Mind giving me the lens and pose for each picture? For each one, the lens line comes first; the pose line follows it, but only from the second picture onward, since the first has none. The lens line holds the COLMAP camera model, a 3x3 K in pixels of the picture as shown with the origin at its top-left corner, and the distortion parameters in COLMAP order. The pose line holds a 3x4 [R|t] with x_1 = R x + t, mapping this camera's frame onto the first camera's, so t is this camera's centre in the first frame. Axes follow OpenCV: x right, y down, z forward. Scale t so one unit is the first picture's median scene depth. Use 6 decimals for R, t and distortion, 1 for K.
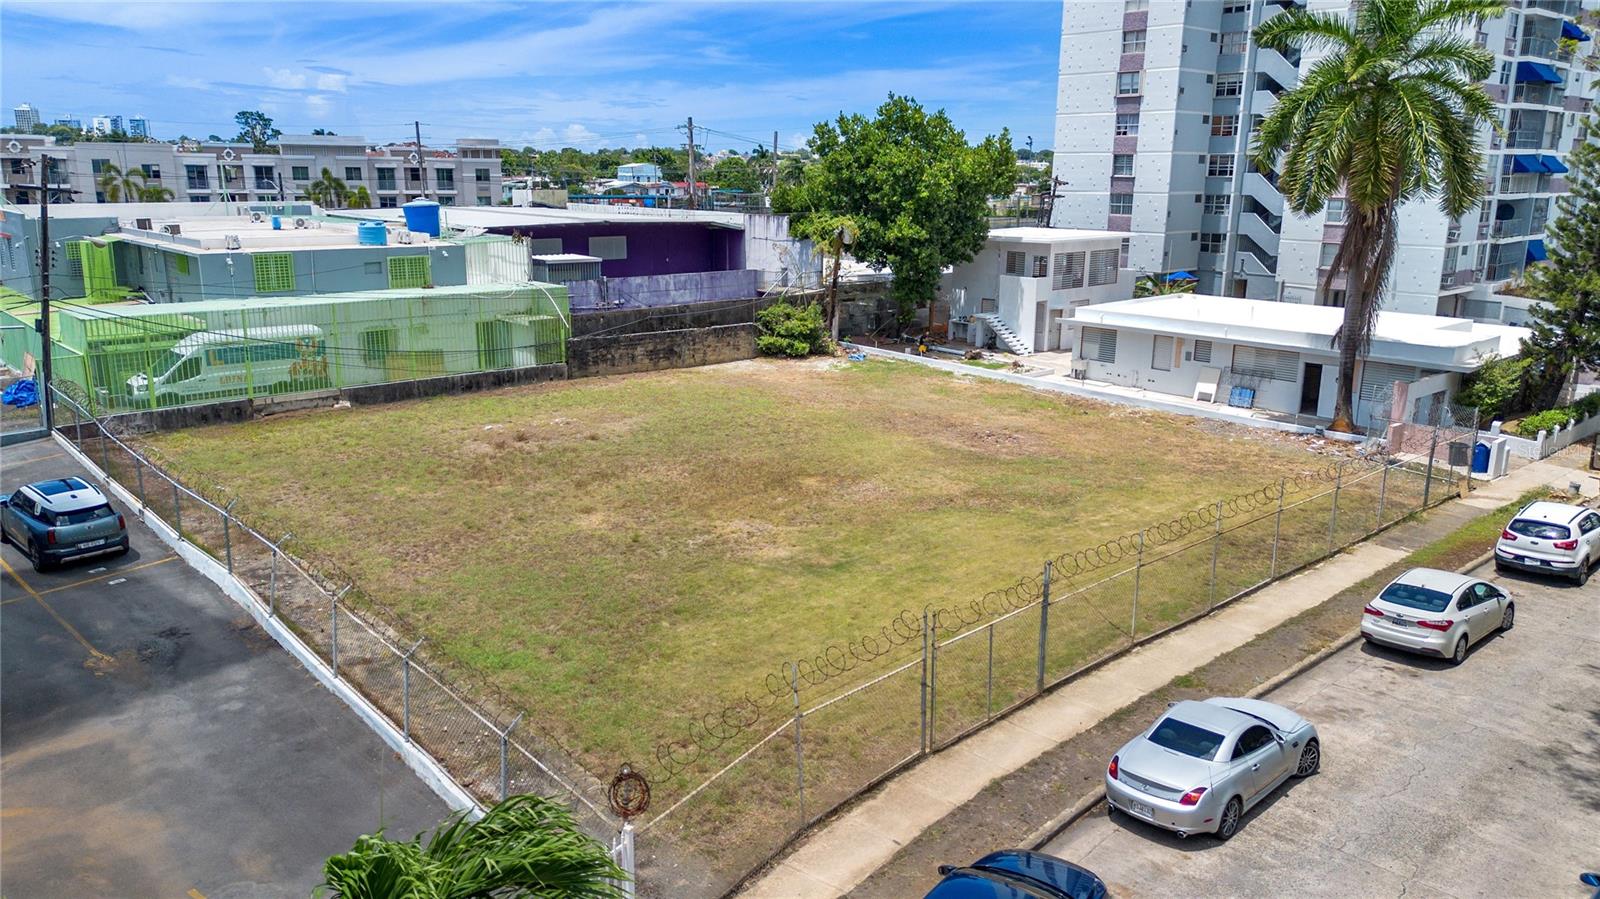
lens RADIAL K [[1126.6, 0, 800.2], [0, 1126.6, 437.0], [0, 0, 1]] dist [0.115312, -0.153895]
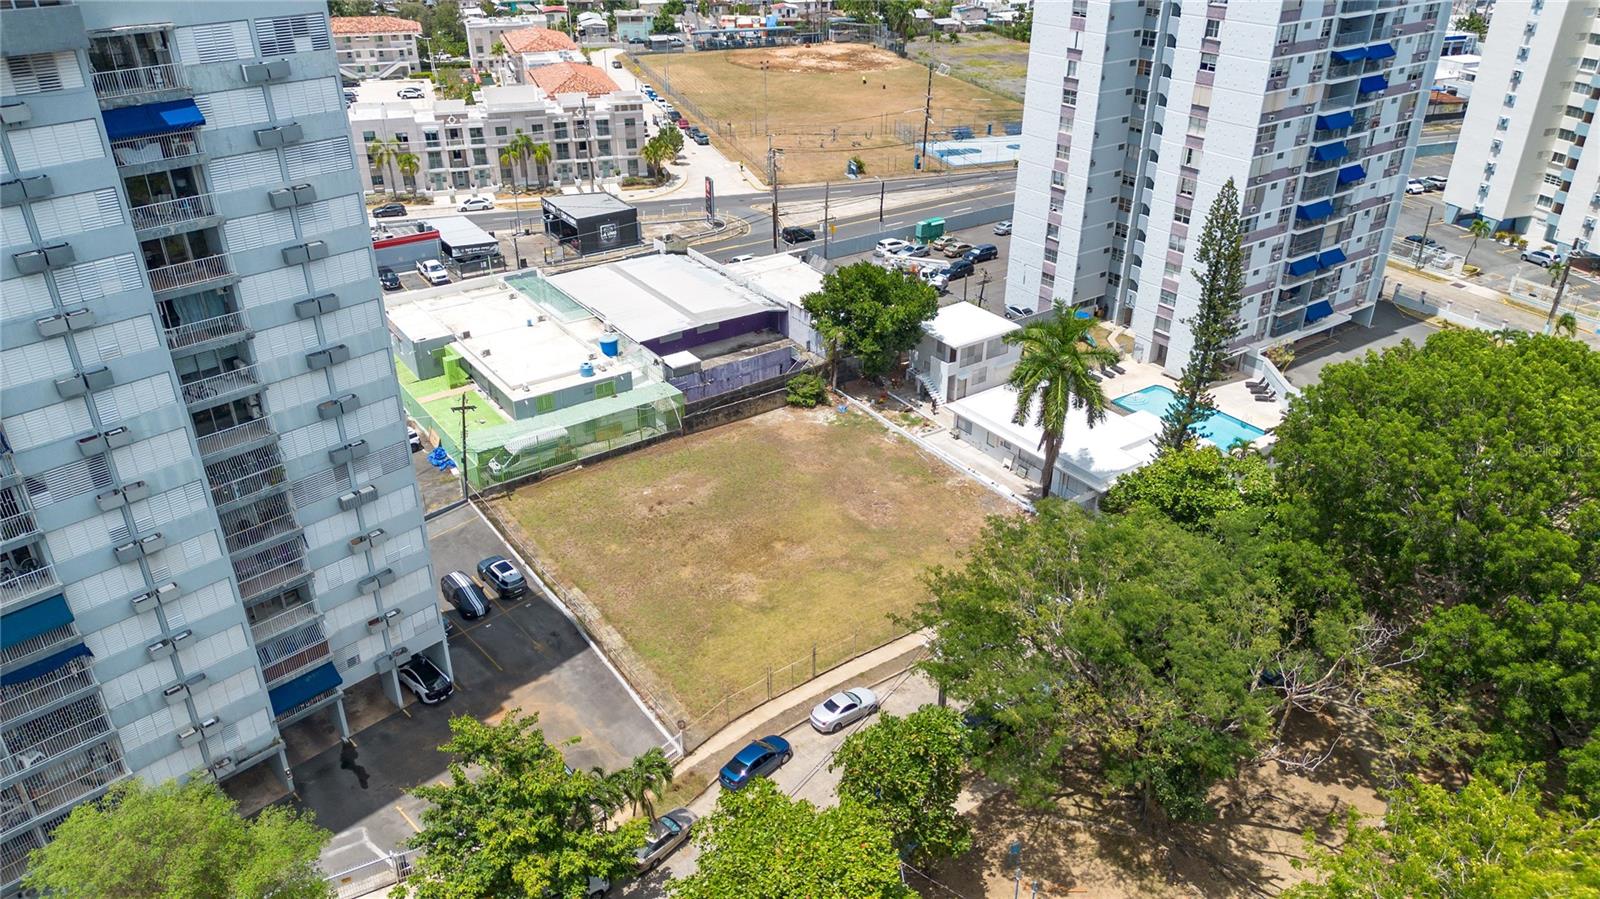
lens RADIAL K [[1126.6, 0, 800.2], [0, 1126.6, 437.0], [0, 0, 1]] dist [0.115312, -0.153895]
pose [[0.992331, 0.052519, -0.111898, 0.188347], [-0.022981, 0.967853, 0.250463, -0.476958], [0.121455, -0.245971, 0.961638, -0.746359]]
